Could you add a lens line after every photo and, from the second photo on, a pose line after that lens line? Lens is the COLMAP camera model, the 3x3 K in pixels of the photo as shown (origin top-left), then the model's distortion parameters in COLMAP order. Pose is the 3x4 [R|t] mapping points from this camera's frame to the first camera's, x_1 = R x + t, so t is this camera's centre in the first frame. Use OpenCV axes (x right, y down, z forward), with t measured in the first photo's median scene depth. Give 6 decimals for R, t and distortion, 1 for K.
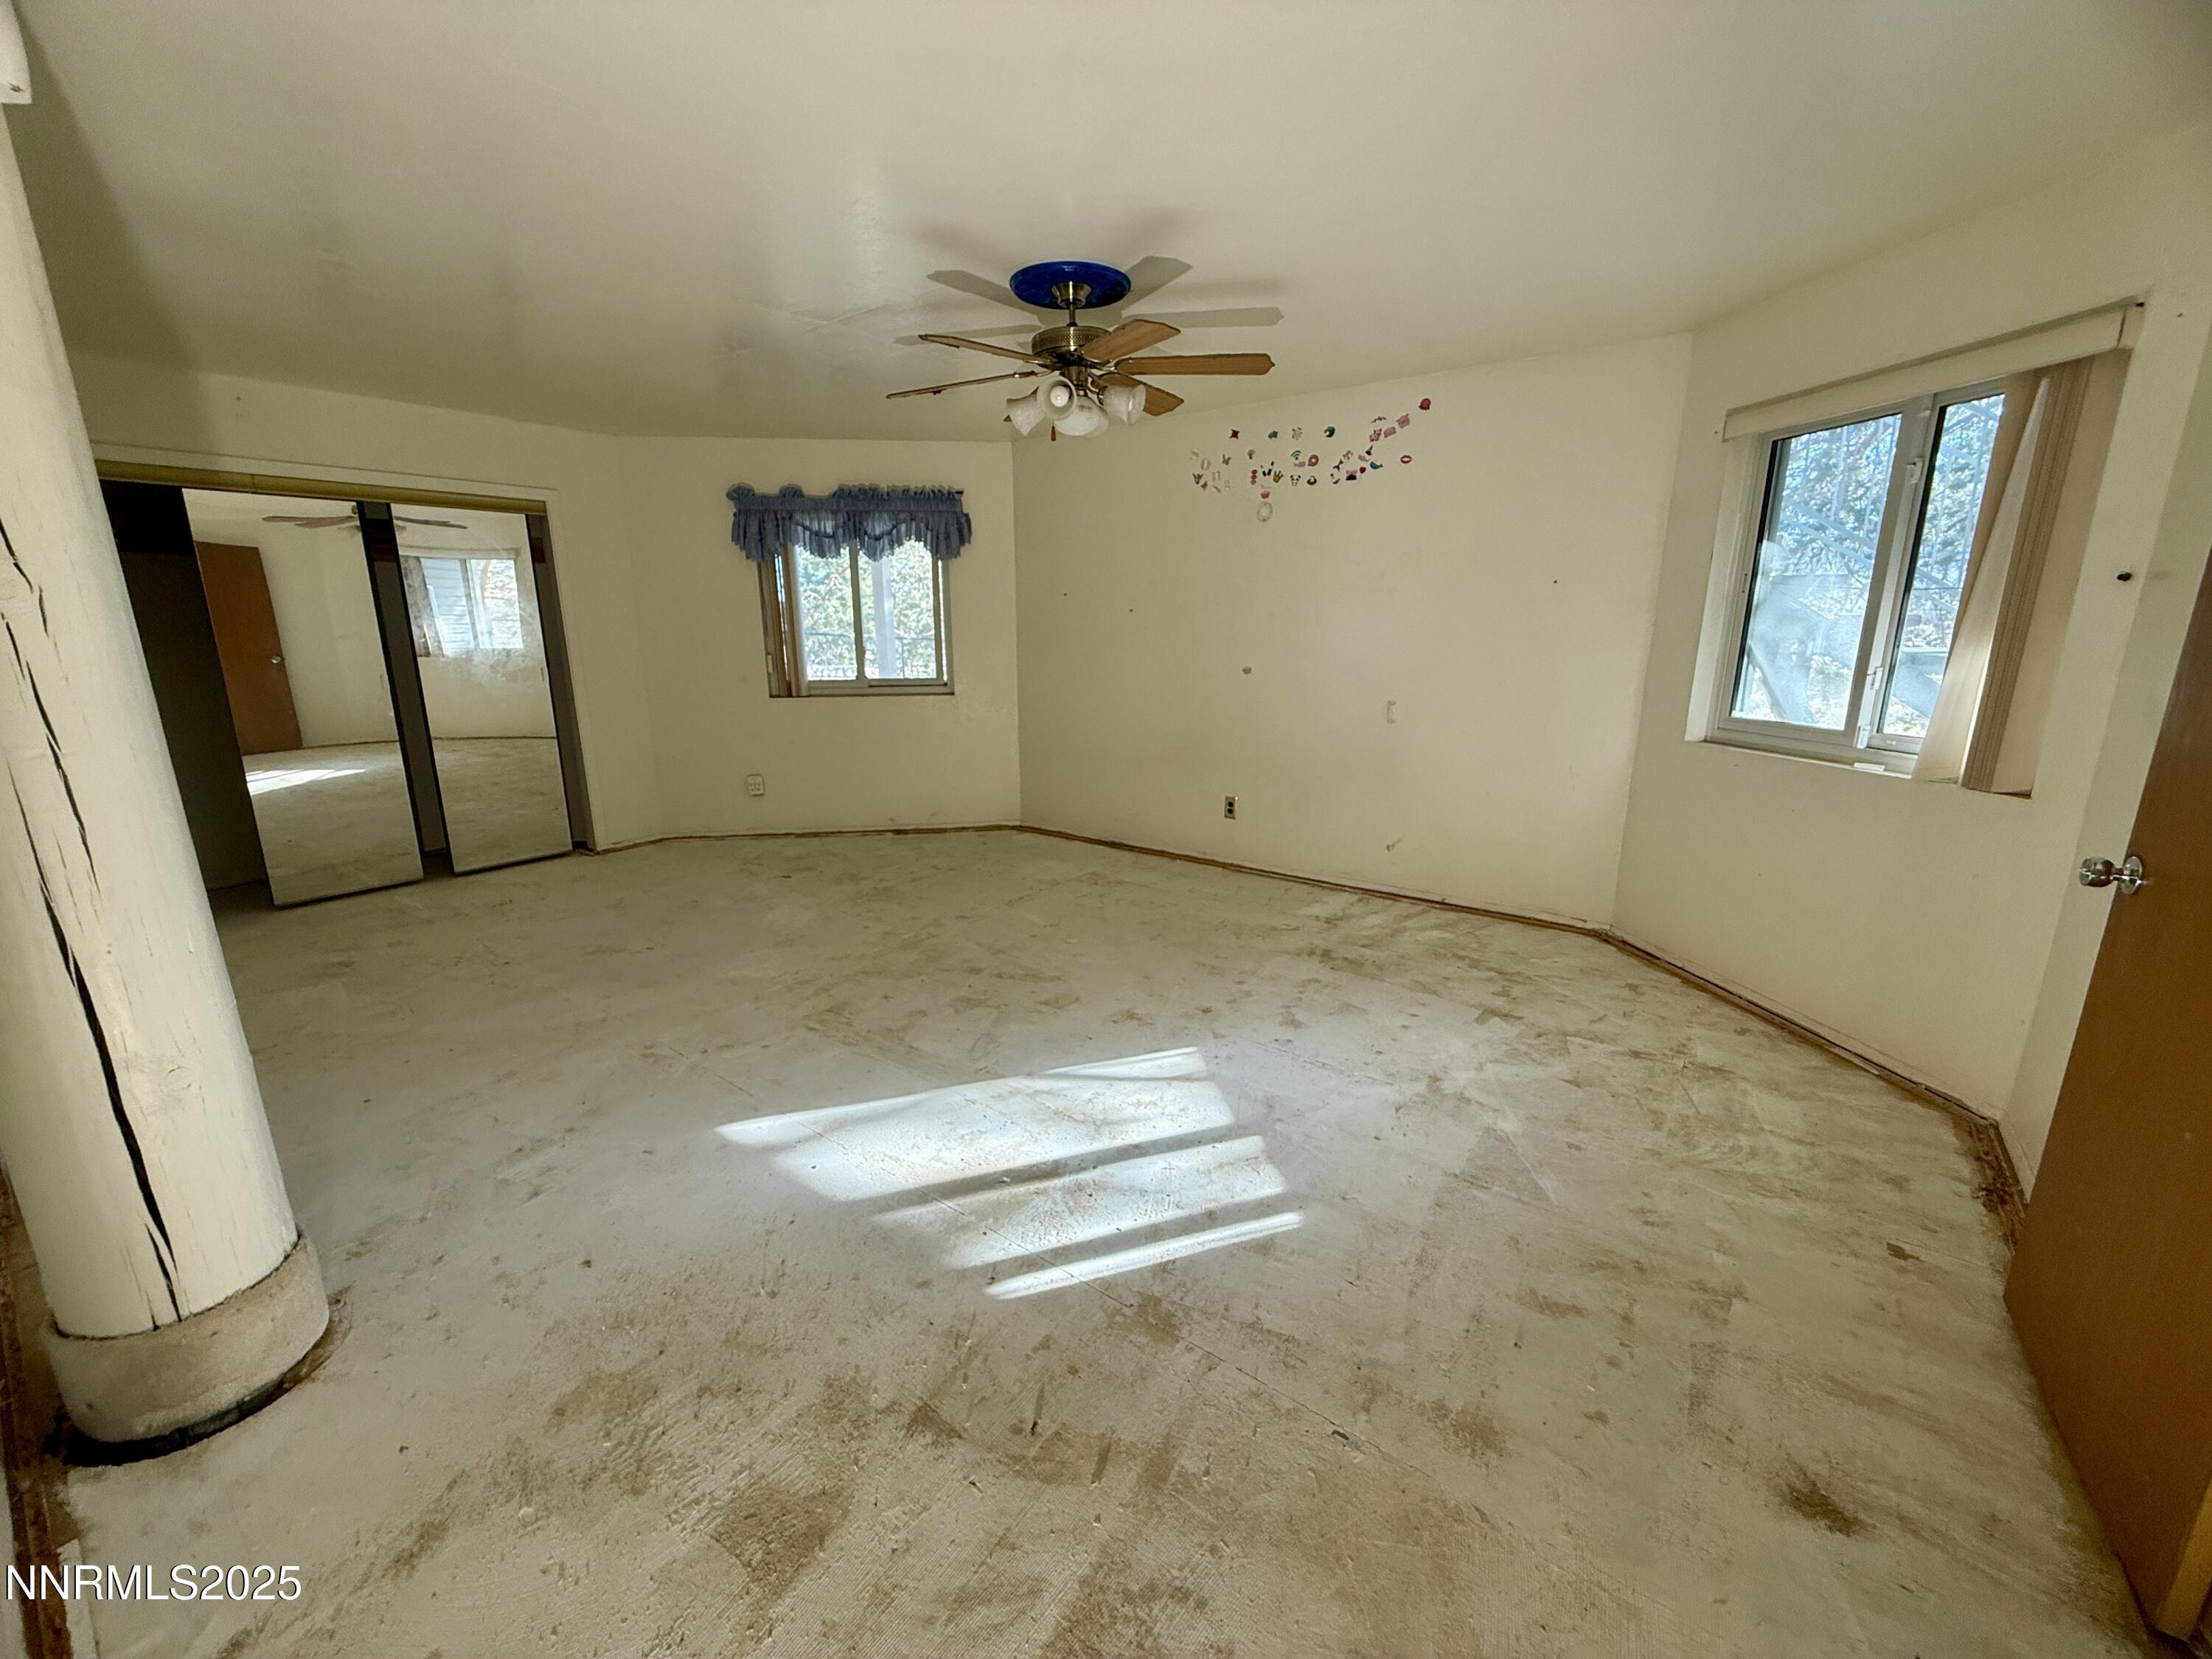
lens RADIAL K [[880.1, 0, 1105.7], [0, 880.1, 829.7], [0, 0, 1]] dist [0.001250, 0.000087]
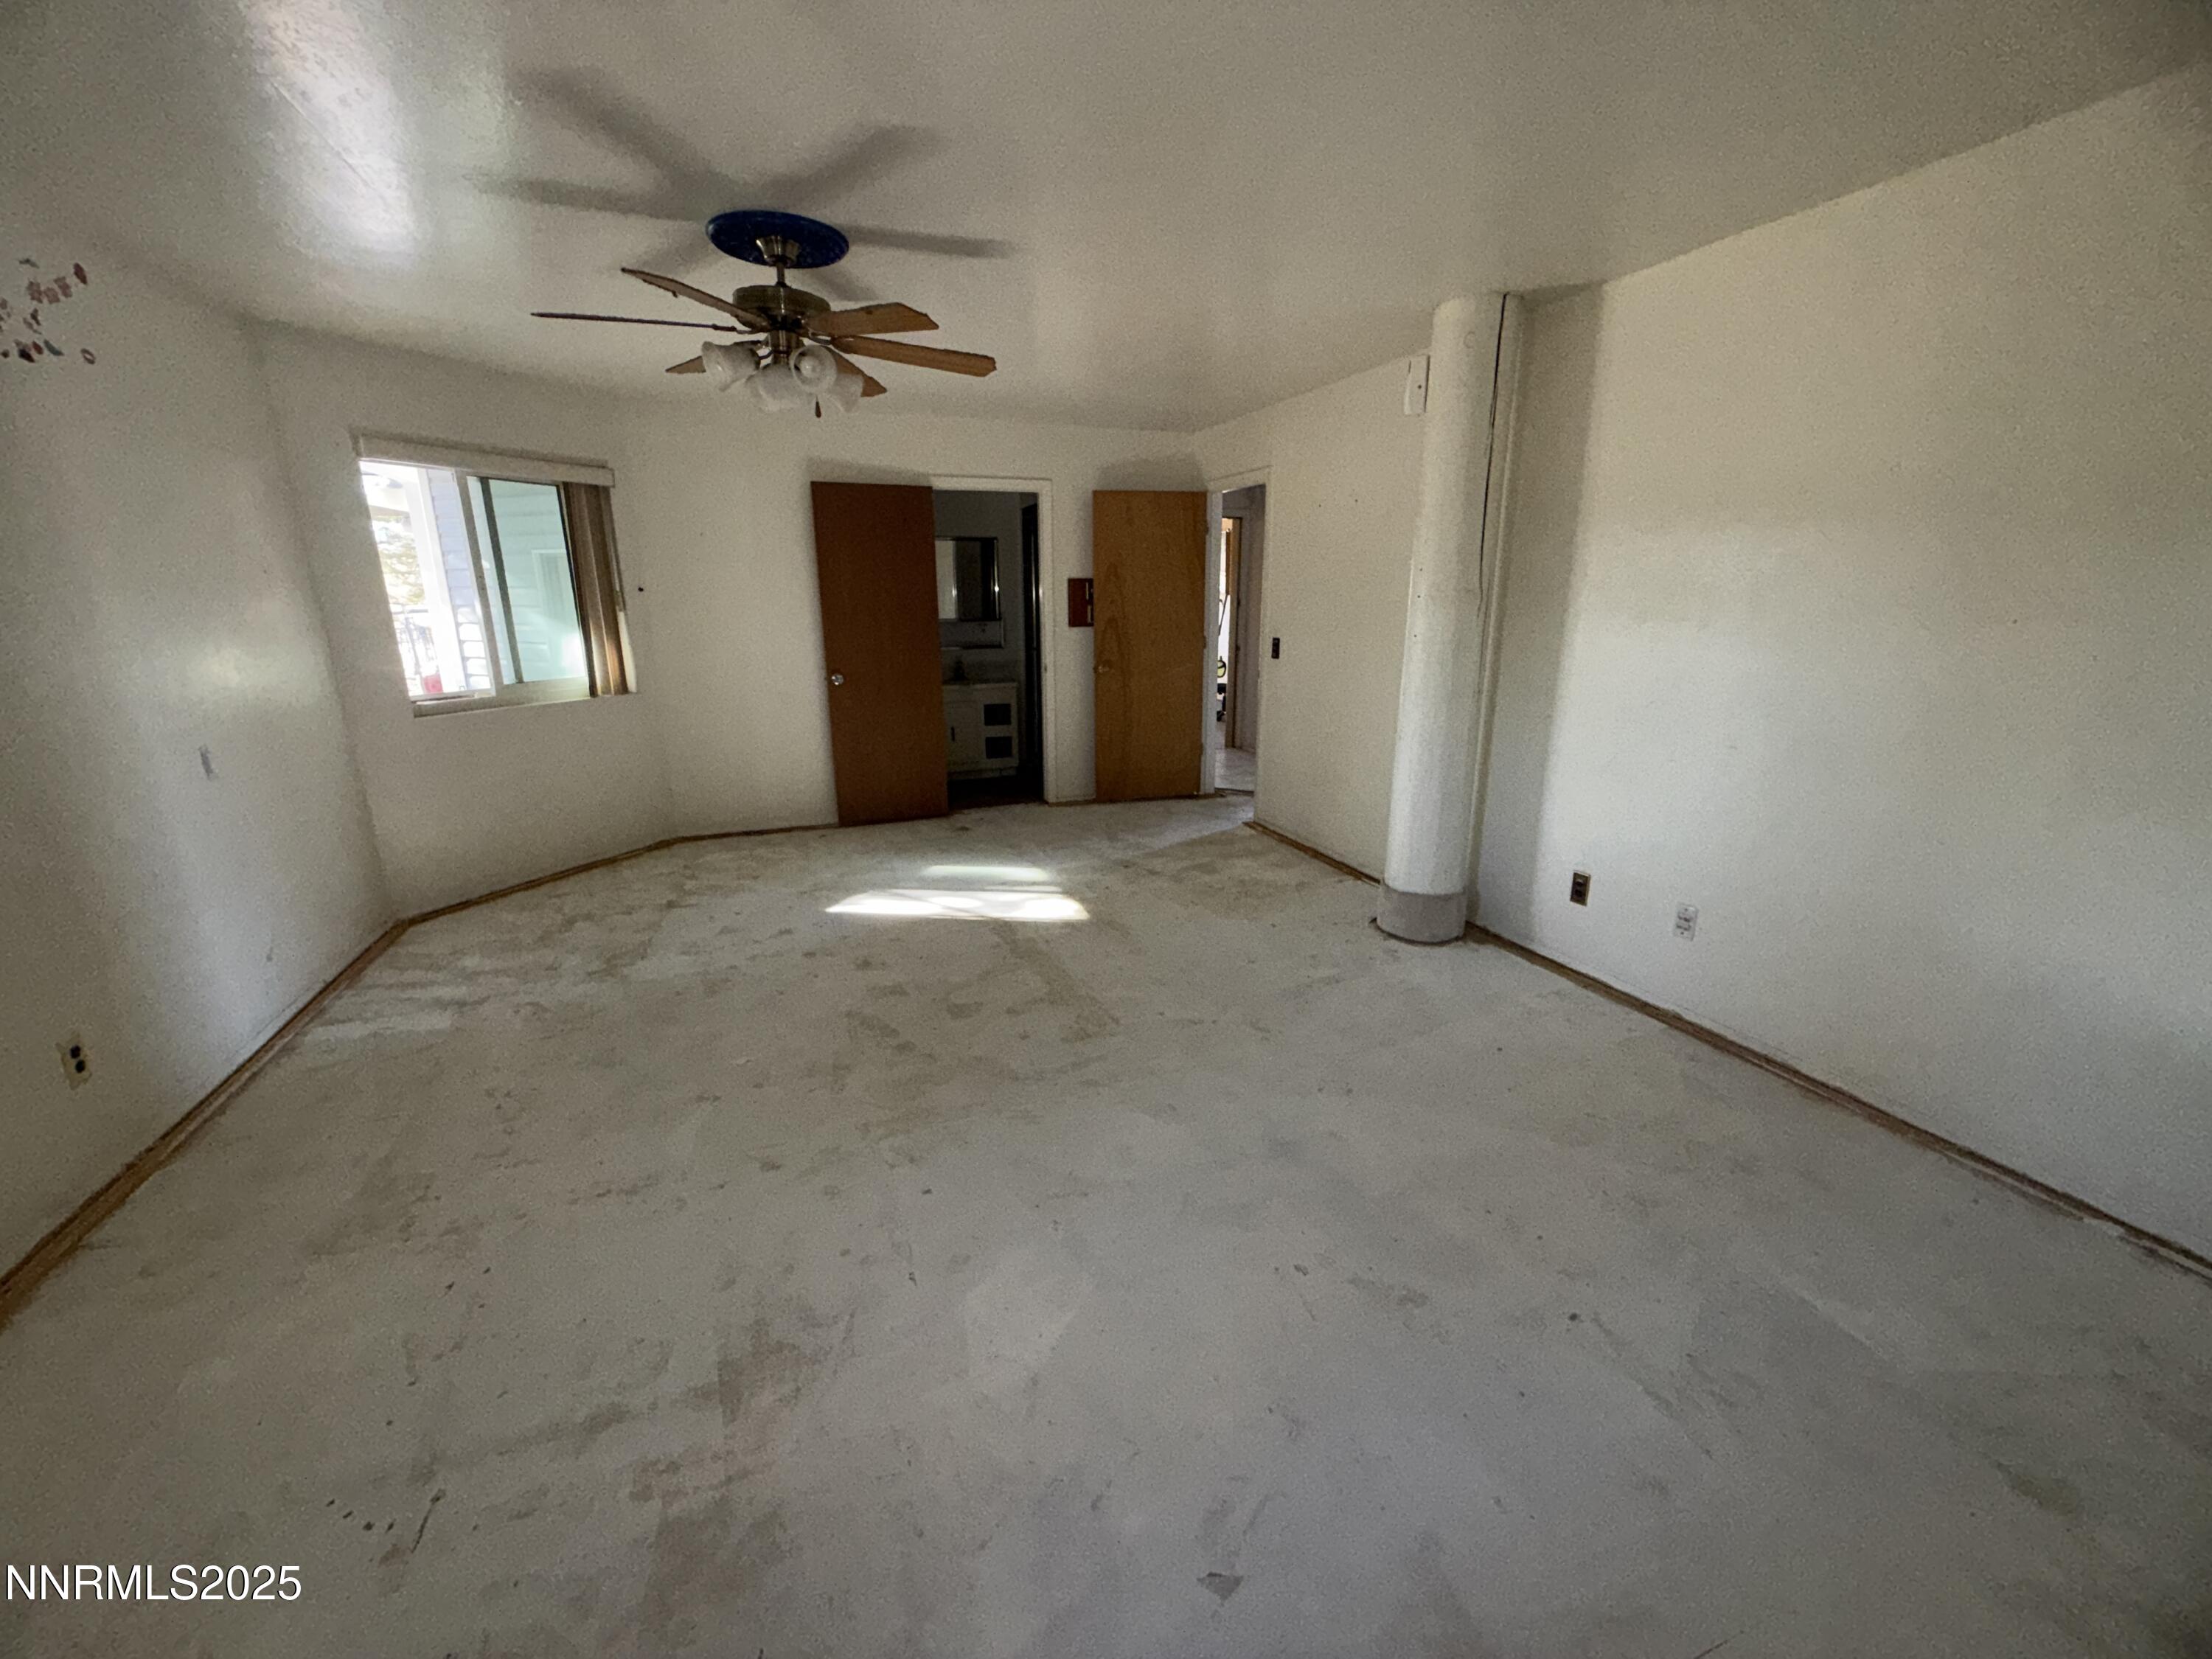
lens RADIAL K [[880.1, 0, 1105.3], [0, 880.1, 826.2], [0, 0, 1]] dist [0.001250, 0.000087]
pose [[-0.846348, -0.128513, 0.516894, -0.703549], [0.132848, 0.888852, 0.438512, -0.354098], [-0.515797, 0.439802, -0.735206, 1.423535]]
